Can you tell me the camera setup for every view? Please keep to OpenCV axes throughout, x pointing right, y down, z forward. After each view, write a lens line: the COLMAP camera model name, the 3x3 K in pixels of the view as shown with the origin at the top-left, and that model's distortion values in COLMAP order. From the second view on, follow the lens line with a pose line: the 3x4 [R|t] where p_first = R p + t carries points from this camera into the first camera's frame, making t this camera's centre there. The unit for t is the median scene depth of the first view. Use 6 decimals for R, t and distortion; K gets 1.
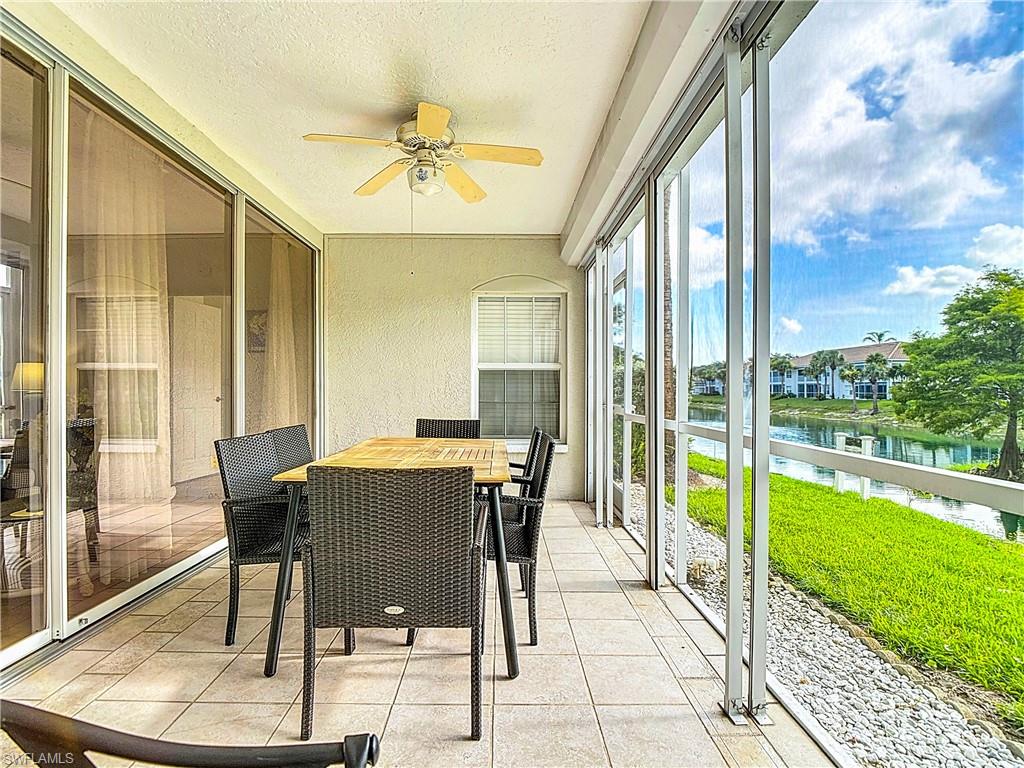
lens RADIAL K [[544.5, 0, 513.0], [0, 544.5, 393.8], [0, 0, 1]] dist [-0.000653, -0.022702]
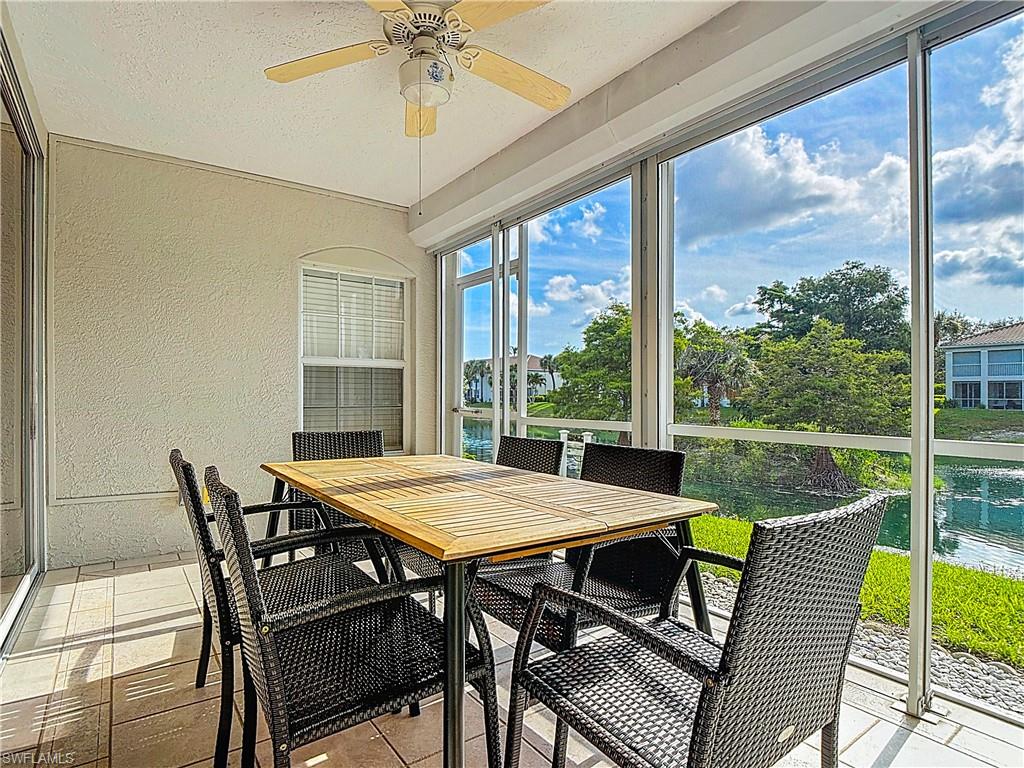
lens RADIAL K [[544.5, 0, 513.0], [0, 544.5, 393.8], [0, 0, 1]] dist [-0.000653, -0.022702]
pose [[0.805019, -0.000934, 0.593248, -0.271532], [0.006705, 0.999949, -0.007523, 0.003541], [-0.593211, 0.010034, 0.804985, 0.214025]]
